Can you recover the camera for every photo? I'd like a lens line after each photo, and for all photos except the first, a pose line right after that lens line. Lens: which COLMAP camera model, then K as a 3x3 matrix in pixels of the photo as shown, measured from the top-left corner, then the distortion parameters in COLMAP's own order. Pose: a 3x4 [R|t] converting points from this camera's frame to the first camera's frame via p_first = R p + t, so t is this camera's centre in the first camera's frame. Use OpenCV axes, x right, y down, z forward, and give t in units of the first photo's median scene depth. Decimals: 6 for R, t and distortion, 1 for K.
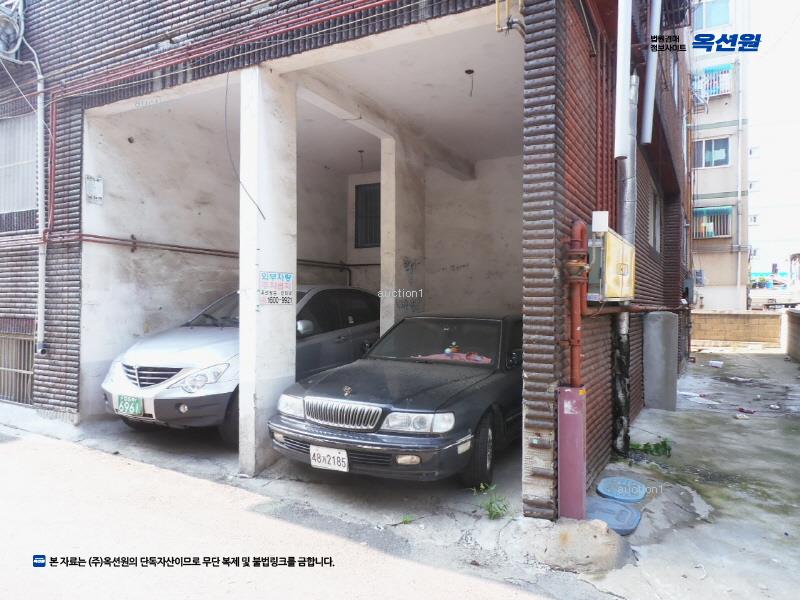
lens RADIAL K [[561.2, 0, 399.2], [0, 561.2, 299.9], [0, 0, 1]] dist [-0.015677, 0.006073]
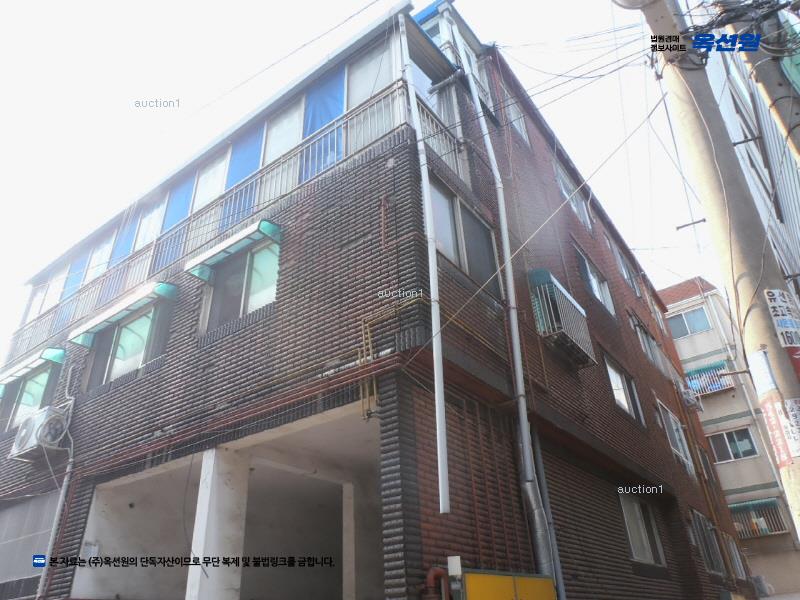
lens RADIAL K [[561.2, 0, 402.6], [0, 561.2, 301.5], [0, 0, 1]] dist [-0.015677, 0.006073]
pose [[0.990744, -0.113336, -0.074710, 0.278748], [0.058967, 0.855060, -0.515165, -0.011294], [0.122268, 0.505991, 0.853829, -0.204469]]
